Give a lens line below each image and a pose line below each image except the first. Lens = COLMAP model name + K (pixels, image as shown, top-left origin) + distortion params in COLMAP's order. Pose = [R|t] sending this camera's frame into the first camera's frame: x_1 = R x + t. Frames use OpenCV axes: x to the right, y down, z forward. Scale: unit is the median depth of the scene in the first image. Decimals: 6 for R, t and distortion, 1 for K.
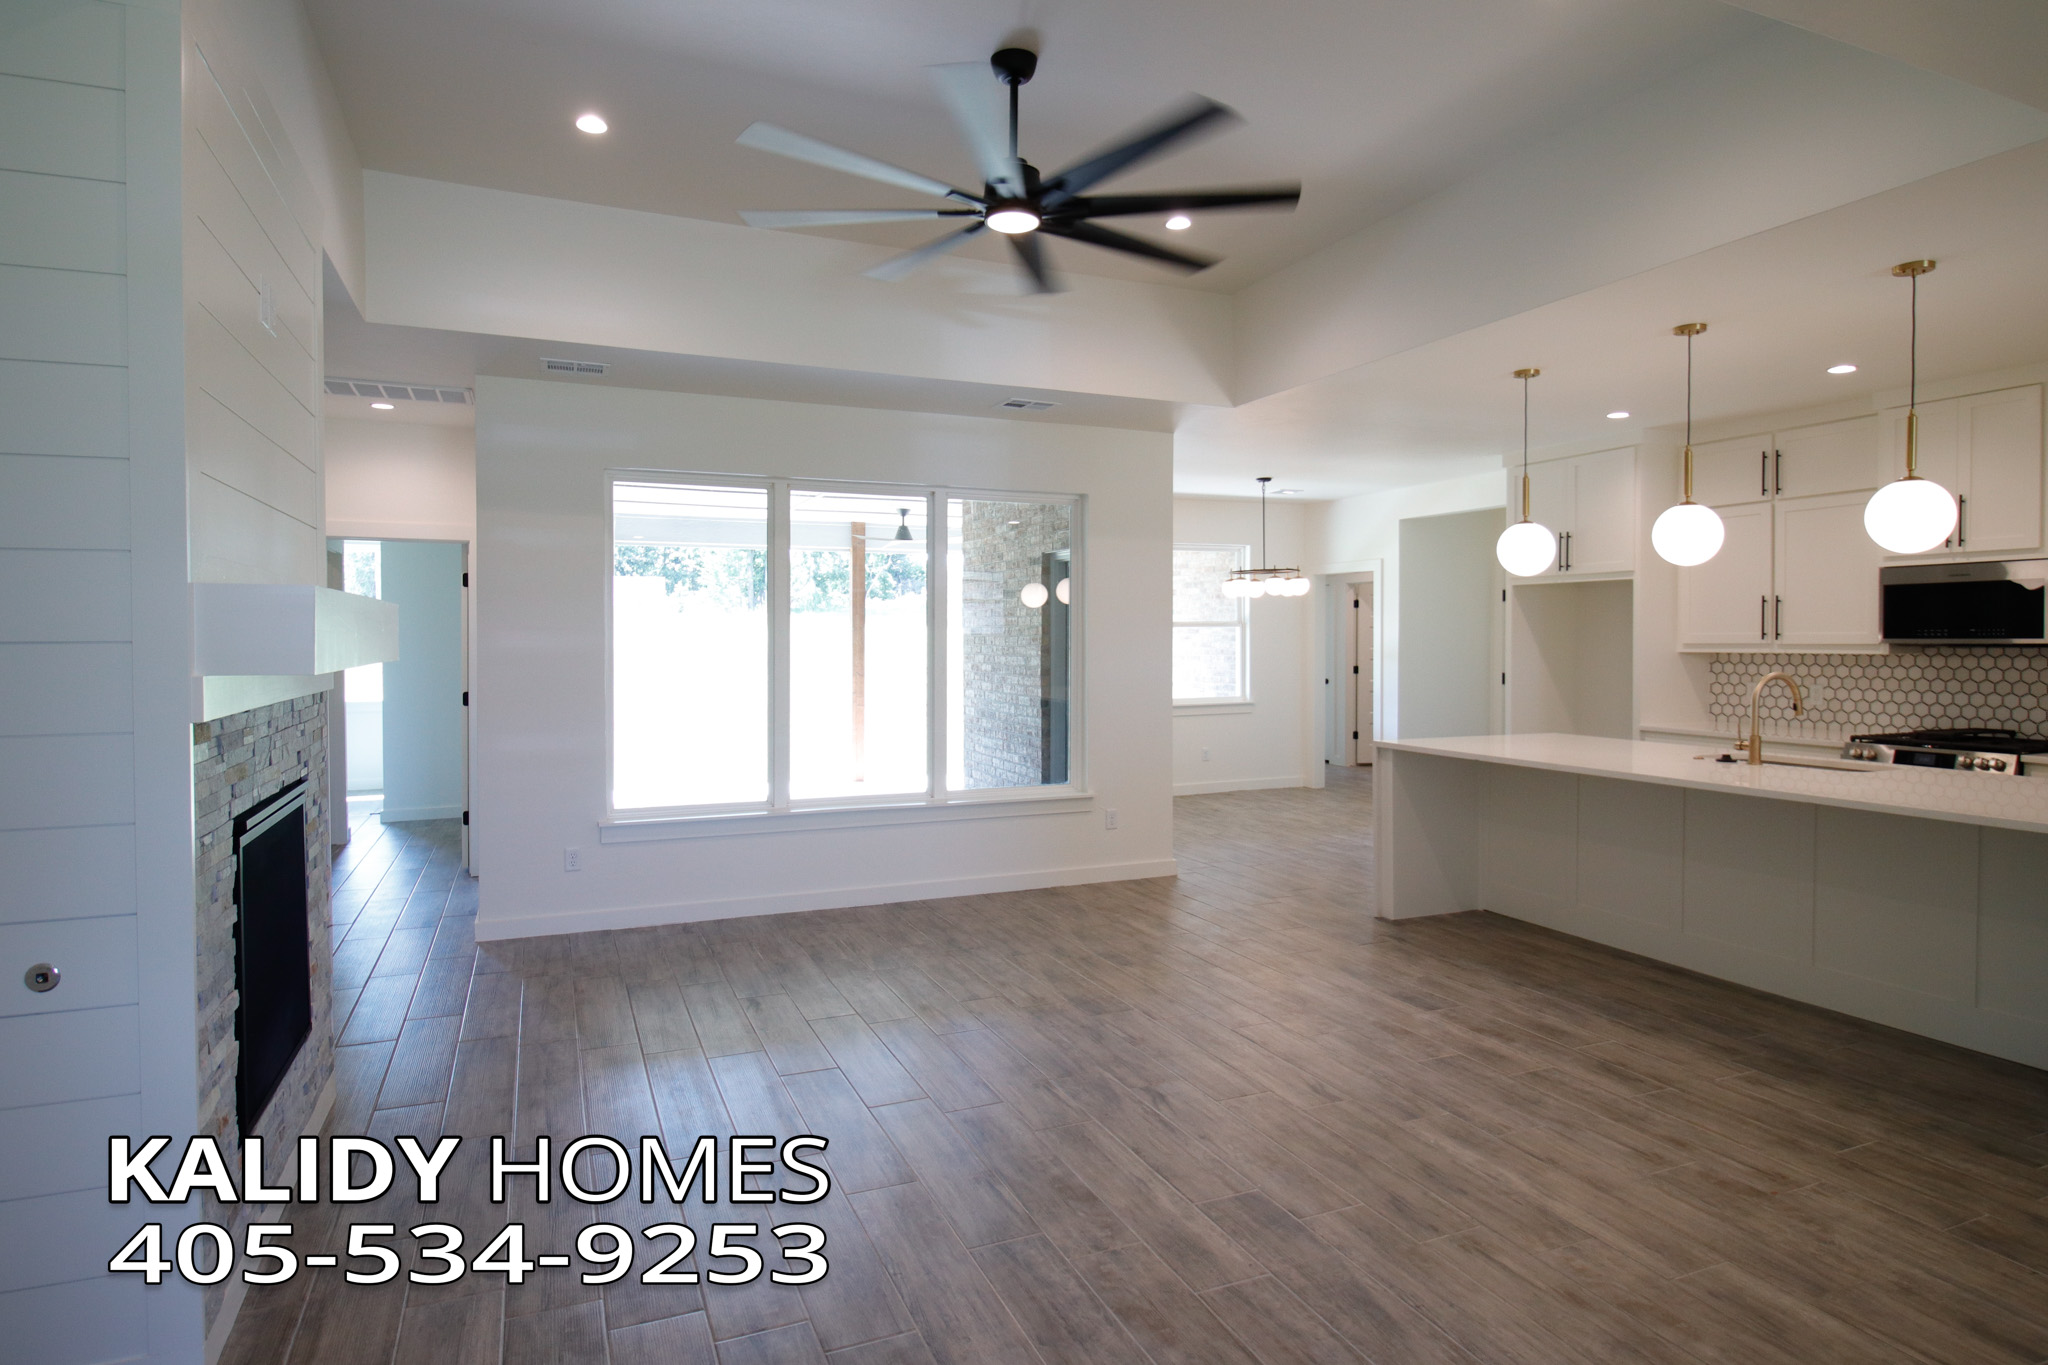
lens RADIAL K [[1123.3, 0, 1027.1], [0, 1123.3, 674.9], [0, 0, 1]] dist [-0.001700, -0.000321]
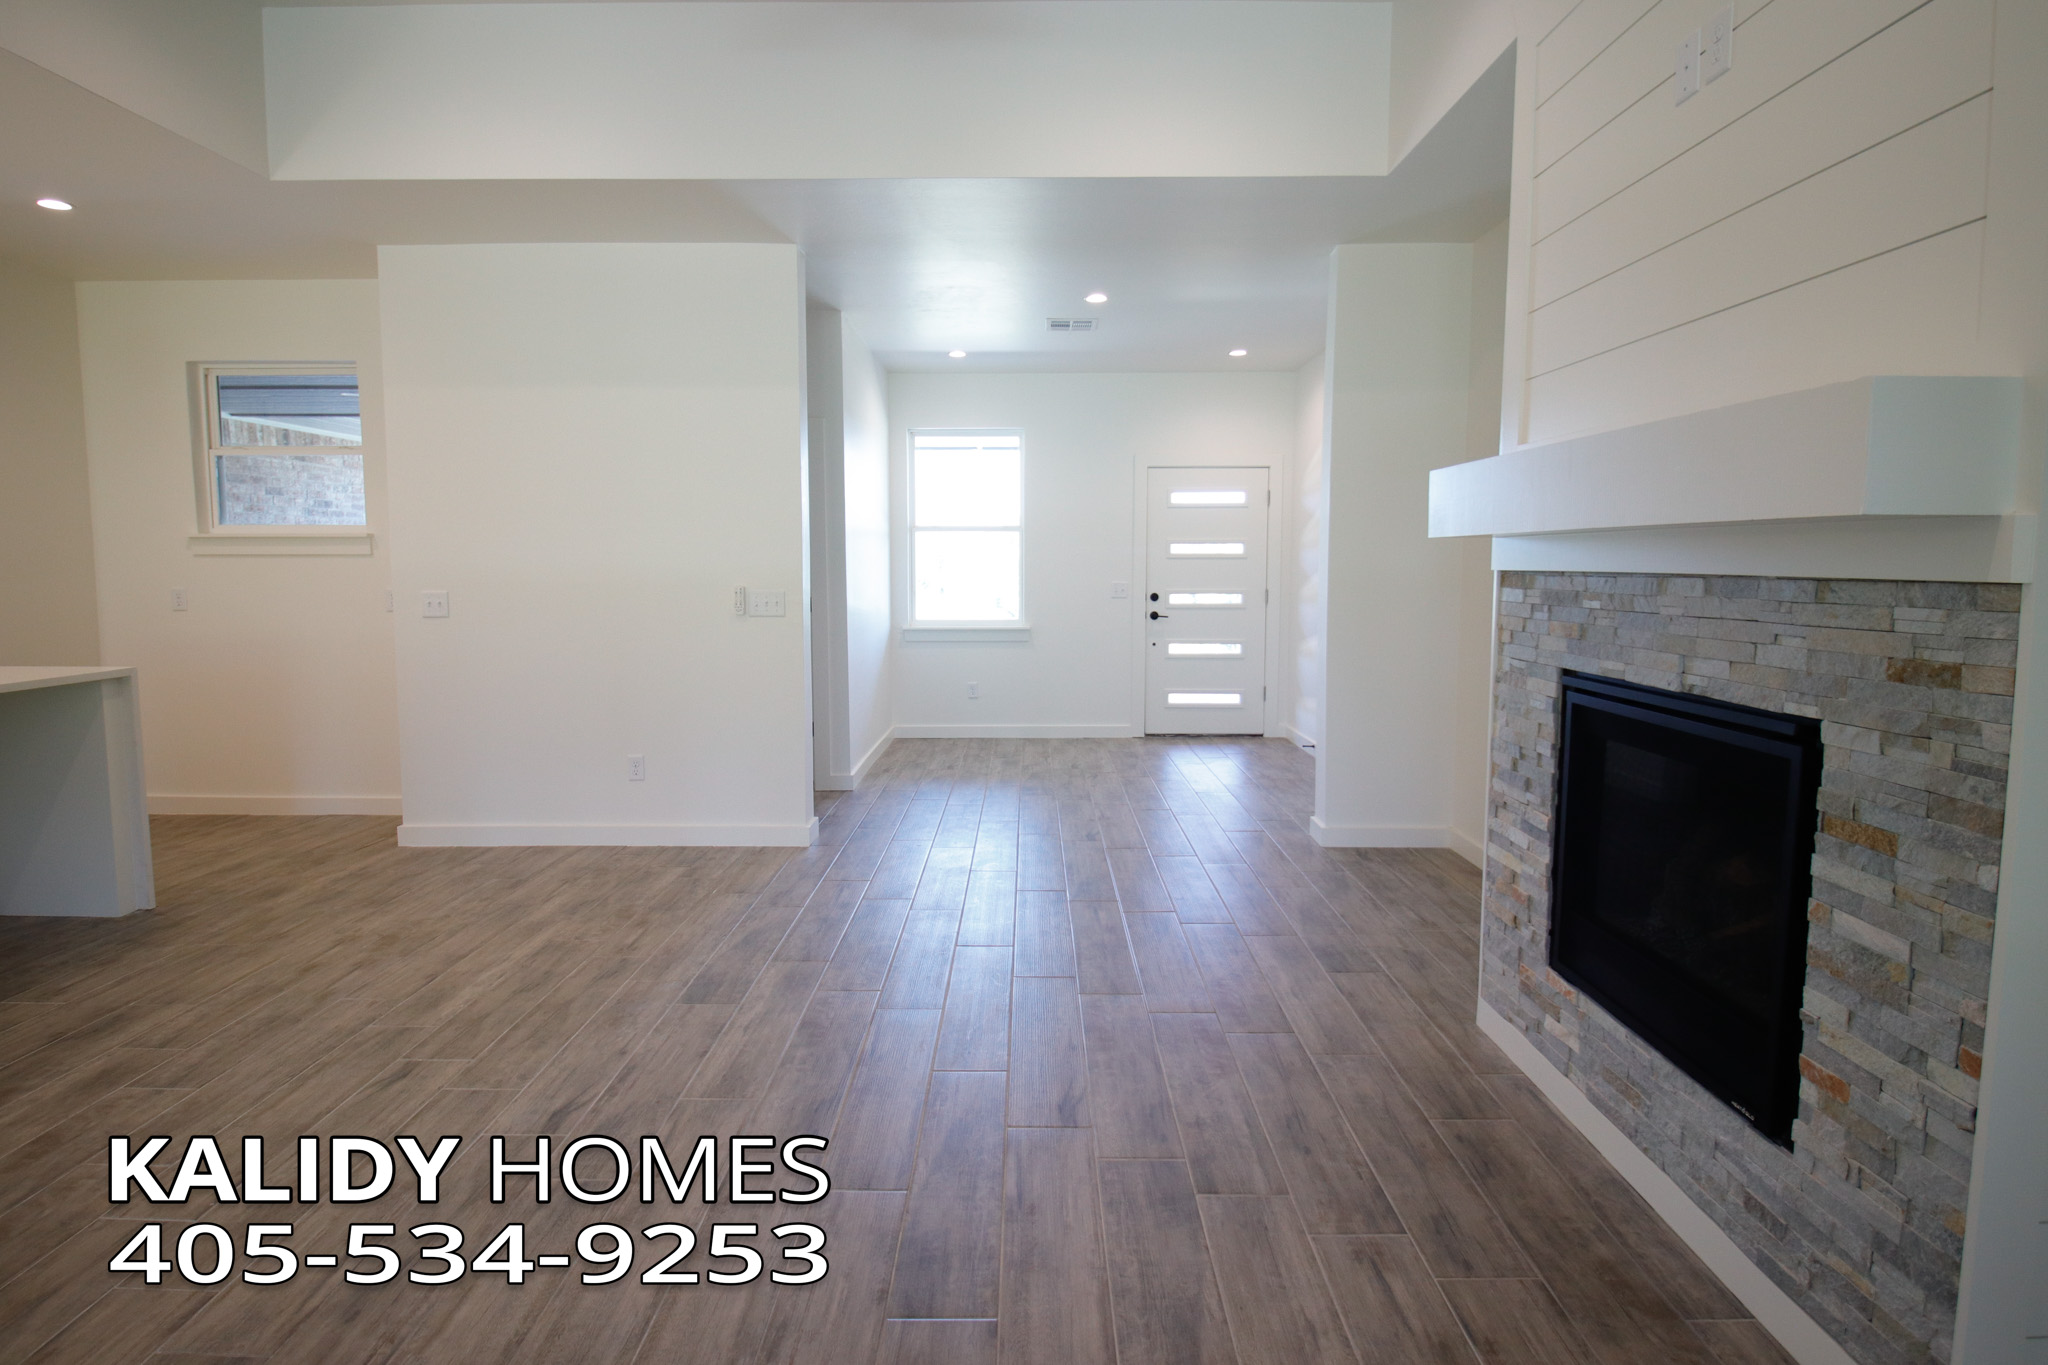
lens RADIAL K [[1056.3, 0, 1020.7], [0, 1056.3, 673.0], [0, 0, 1]] dist [-0.000945, -0.000109]
pose [[-0.916181, -0.043879, 0.398356, -0.250658], [0.010412, 0.991046, 0.133113, -0.005670], [-0.400630, 0.126103, -0.907521, 0.849985]]
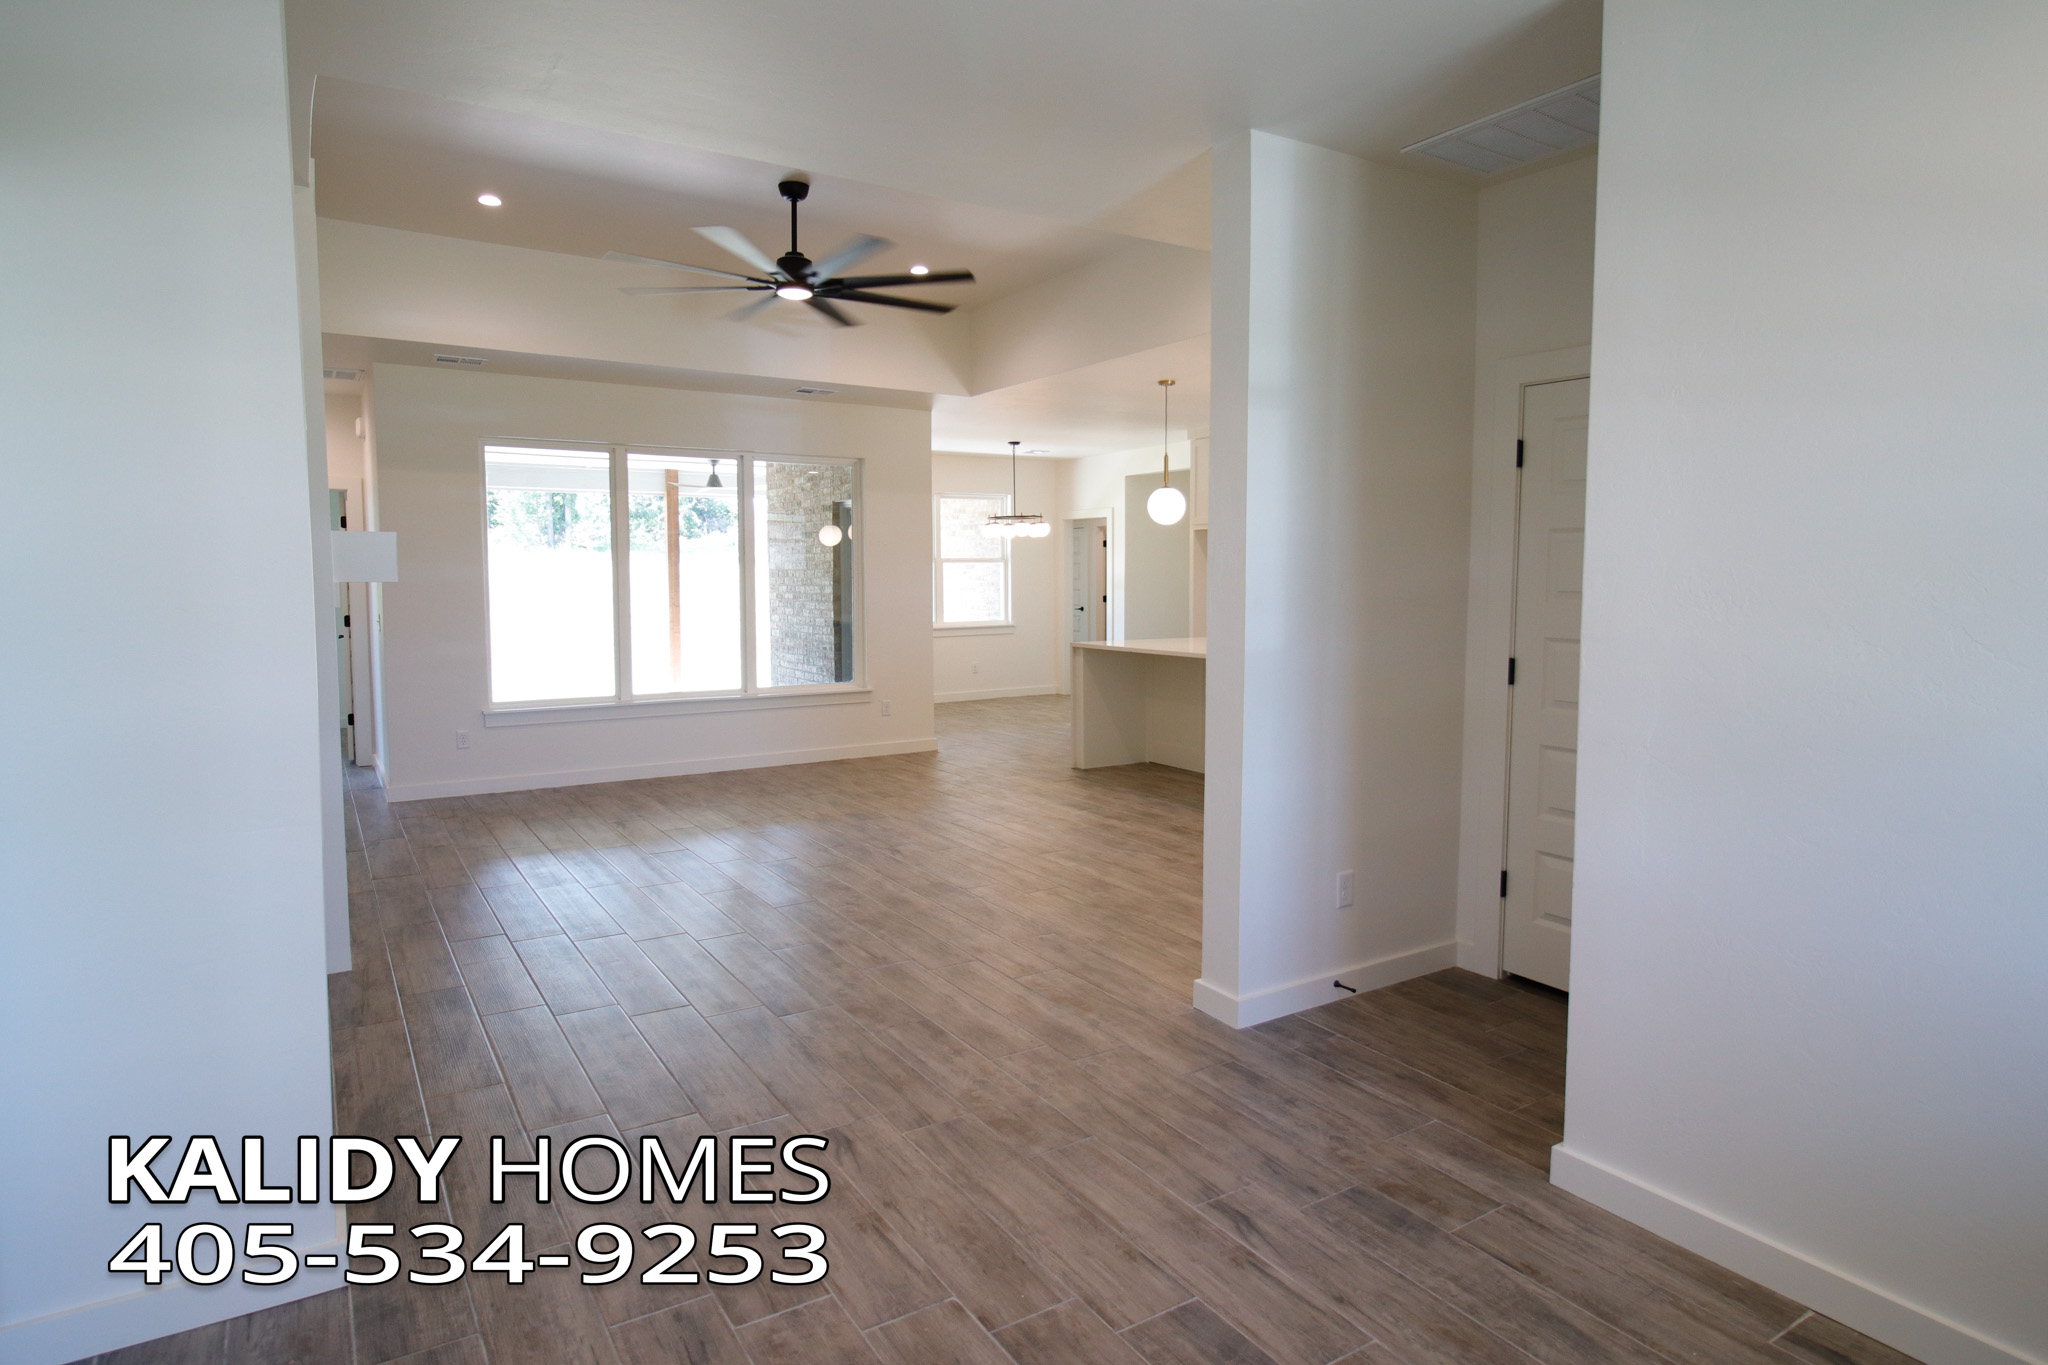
lens RADIAL K [[1123.3, 0, 1022.9], [0, 1123.3, 665.9], [0, 0, 1]] dist [-0.001700, -0.000321]
pose [[0.986674, -0.014832, 0.162031, 0.022590], [0.007404, 0.998898, 0.046356, 0.021436], [-0.162540, -0.044538, 0.985696, -0.342421]]
